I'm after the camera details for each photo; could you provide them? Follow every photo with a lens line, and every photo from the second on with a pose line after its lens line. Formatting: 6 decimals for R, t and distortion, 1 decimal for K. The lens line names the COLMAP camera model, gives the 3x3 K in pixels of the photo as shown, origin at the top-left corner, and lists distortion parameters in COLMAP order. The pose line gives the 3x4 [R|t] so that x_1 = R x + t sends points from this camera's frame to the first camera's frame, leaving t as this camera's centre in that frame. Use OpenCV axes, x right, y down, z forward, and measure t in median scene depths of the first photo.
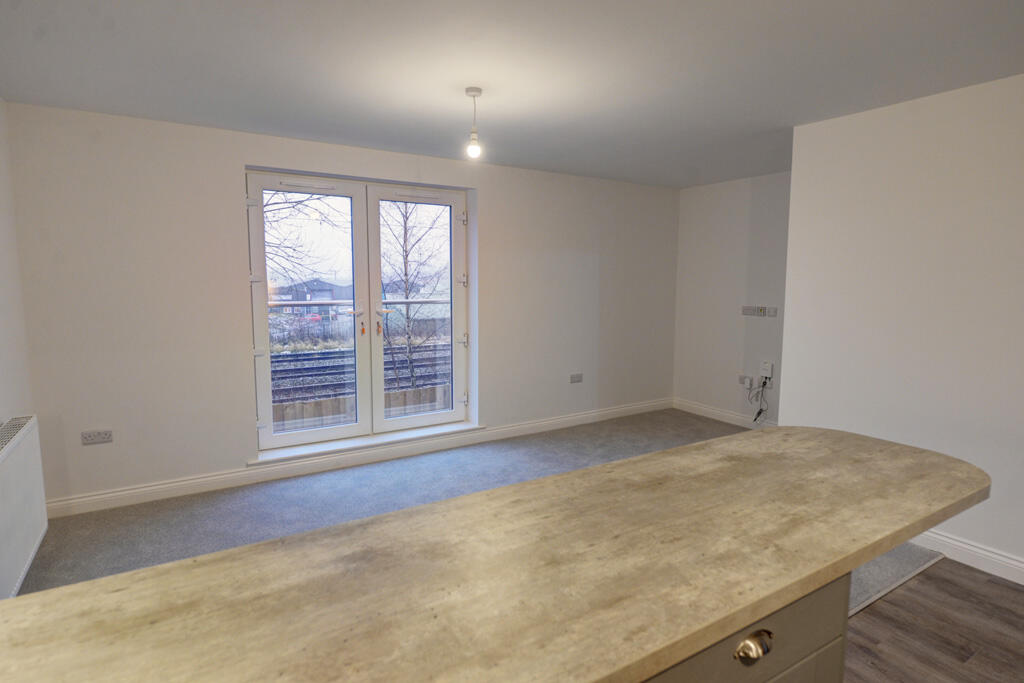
lens RADIAL K [[550.7, 0, 514.1], [0, 550.7, 336.9], [0, 0, 1]] dist [0.004540, 0.000030]
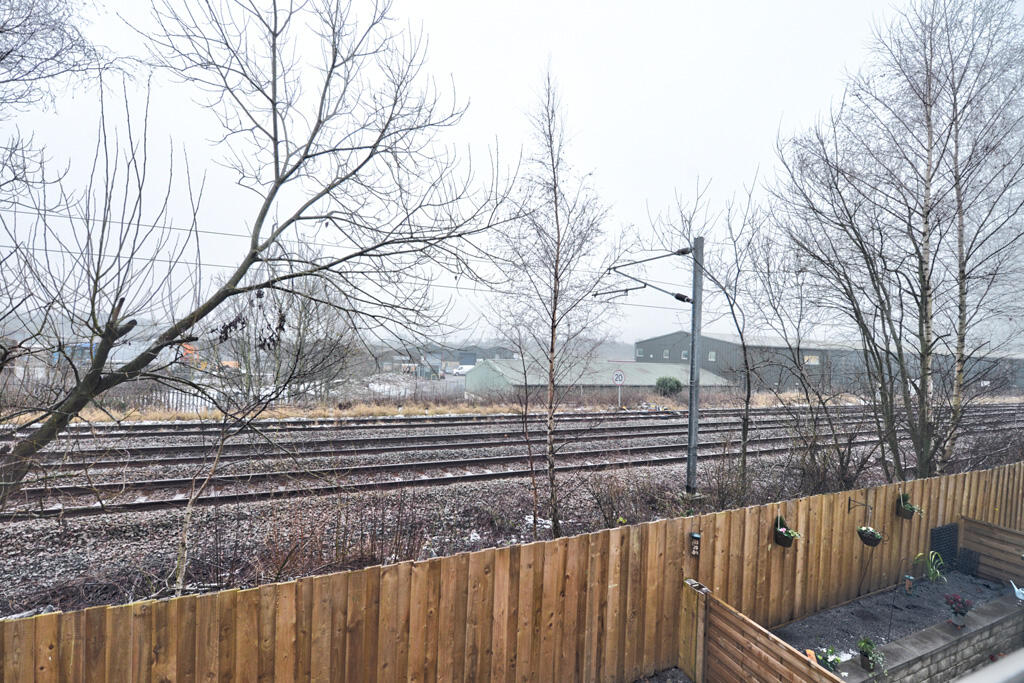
lens RADIAL K [[455.3, 0, 515.3], [0, 455.3, 337.3], [0, 0, 1]] dist [-0.003990, -0.000423]
pose [[0.987249, 0.033389, -0.155642, -0.352677], [-0.052561, 0.991291, -0.120743, -0.124190], [0.150255, 0.127384, 0.980406, 0.869049]]
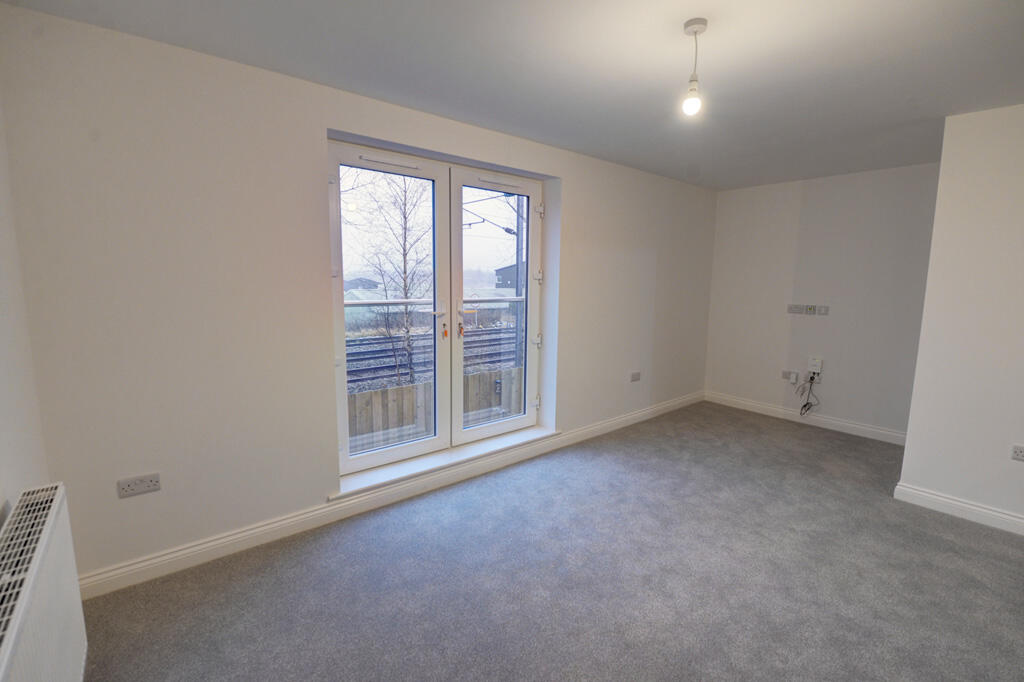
lens RADIAL K [[455.3, 0, 515.3], [0, 455.3, 336.8], [0, 0, 1]] dist [-0.003990, -0.000423]
pose [[0.991136, -0.009228, 0.132527, -0.244959], [0.006165, 0.999705, 0.023501, -0.020930], [-0.132704, -0.022475, 0.990901, 0.245914]]
